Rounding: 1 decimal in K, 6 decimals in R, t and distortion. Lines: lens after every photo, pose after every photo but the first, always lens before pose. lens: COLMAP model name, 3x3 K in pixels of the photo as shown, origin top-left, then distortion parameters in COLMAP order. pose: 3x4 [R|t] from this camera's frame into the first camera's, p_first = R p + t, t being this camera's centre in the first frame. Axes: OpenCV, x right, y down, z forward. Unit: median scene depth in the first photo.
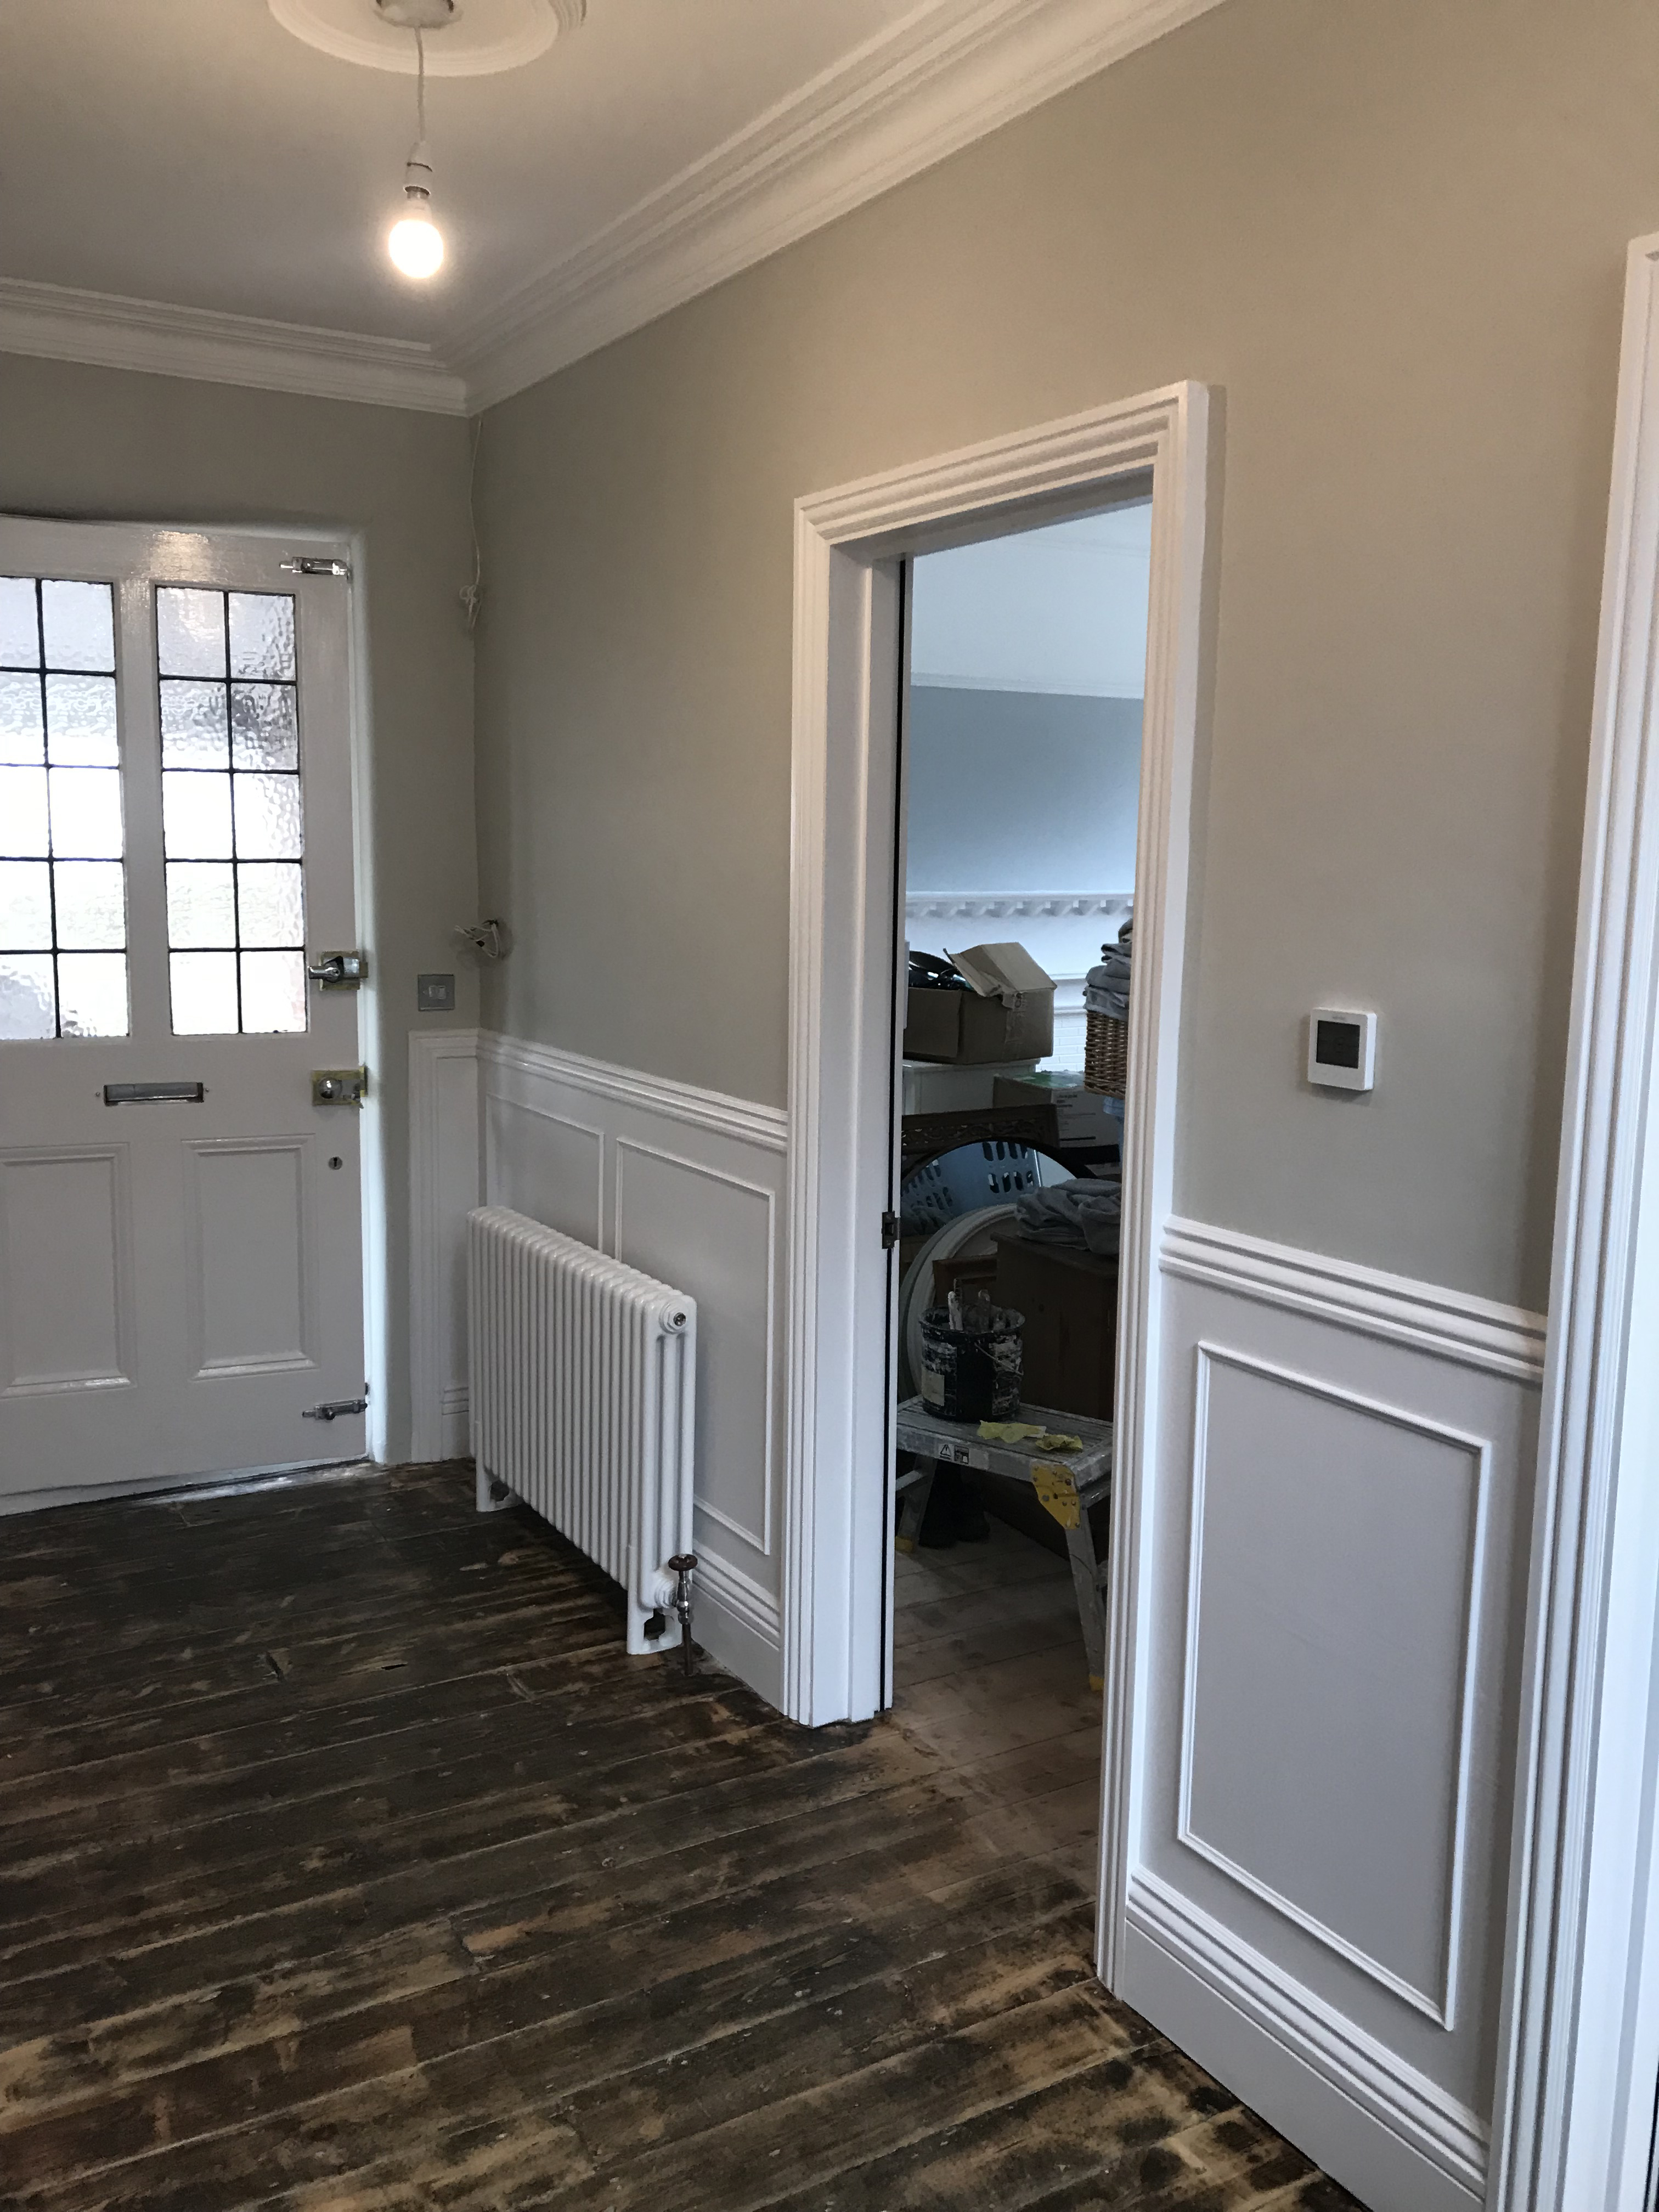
lens RADIAL K [[1820.4, 0, 820.4], [0, 1820.4, 1113.3], [0, 0, 1]] dist [0.085789, -0.173019]
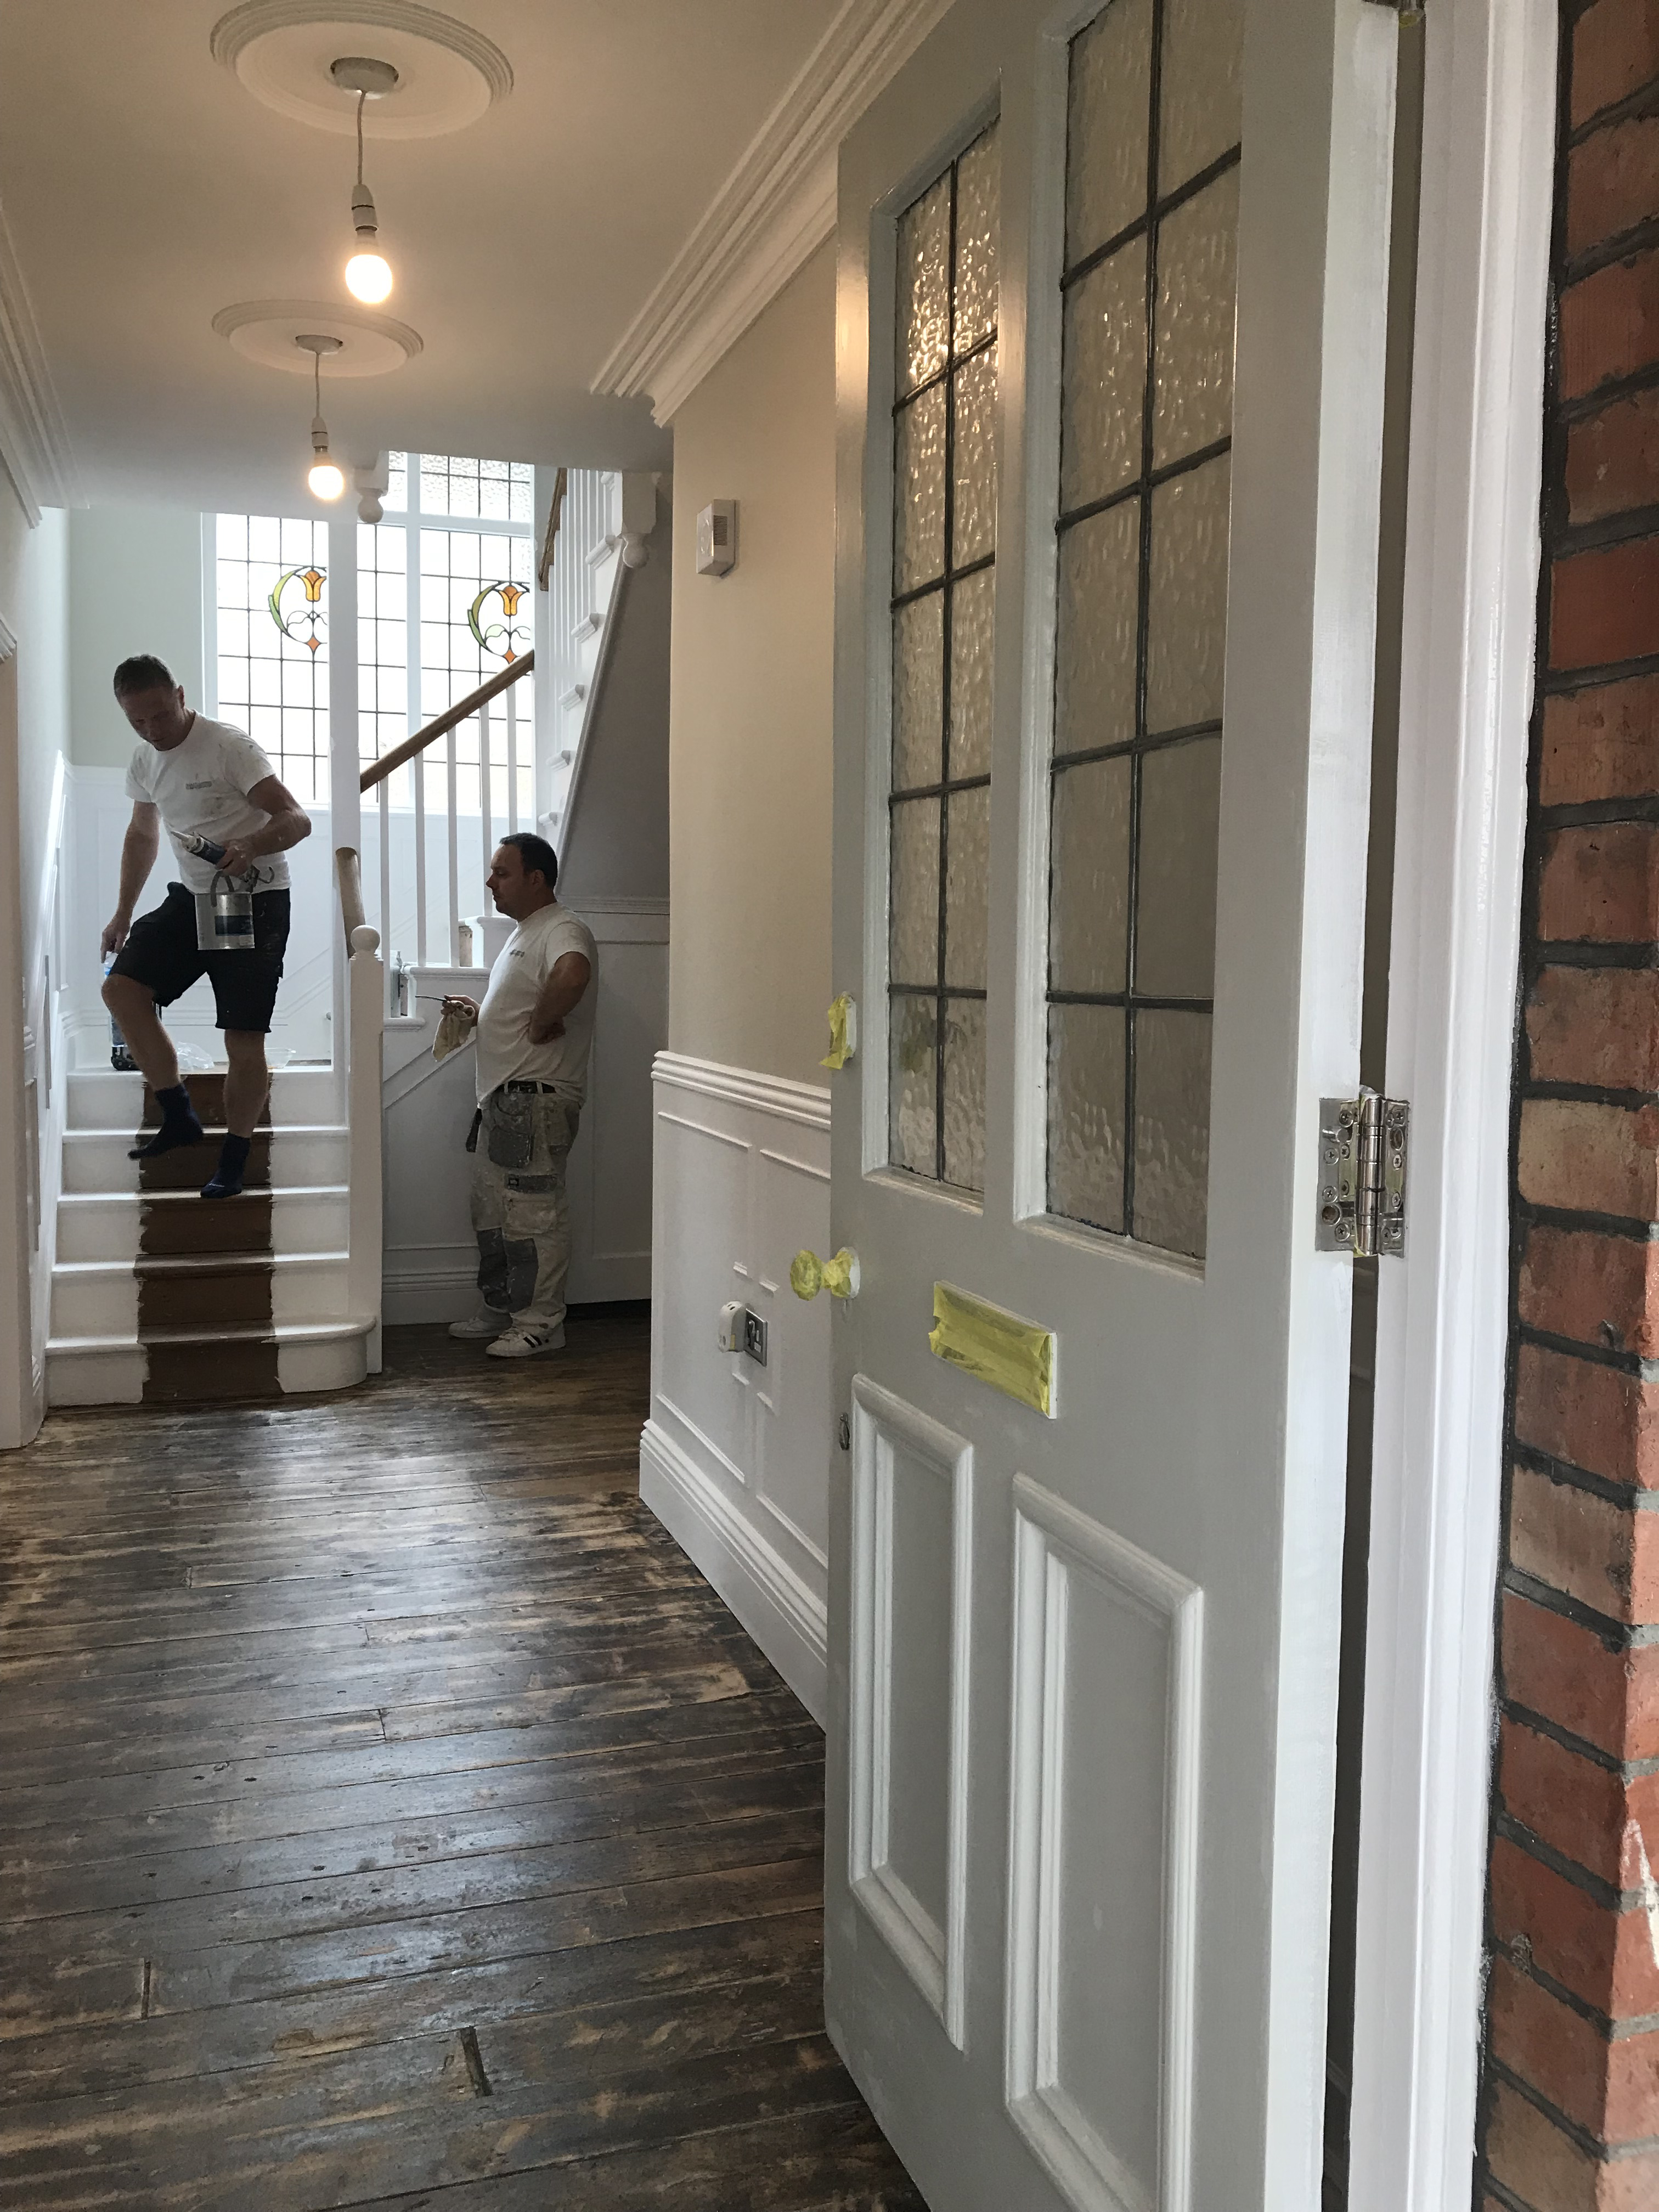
lens RADIAL K [[1820.4, 0, 820.4], [0, 1820.4, 1113.3], [0, 0, 1]] dist [0.085789, -0.173019]
pose [[-0.978729, -0.047446, 0.199598, -0.743554], [-0.002745, 0.975833, 0.218501, -0.219483], [-0.205141, 0.213305, -0.955206, 2.137918]]
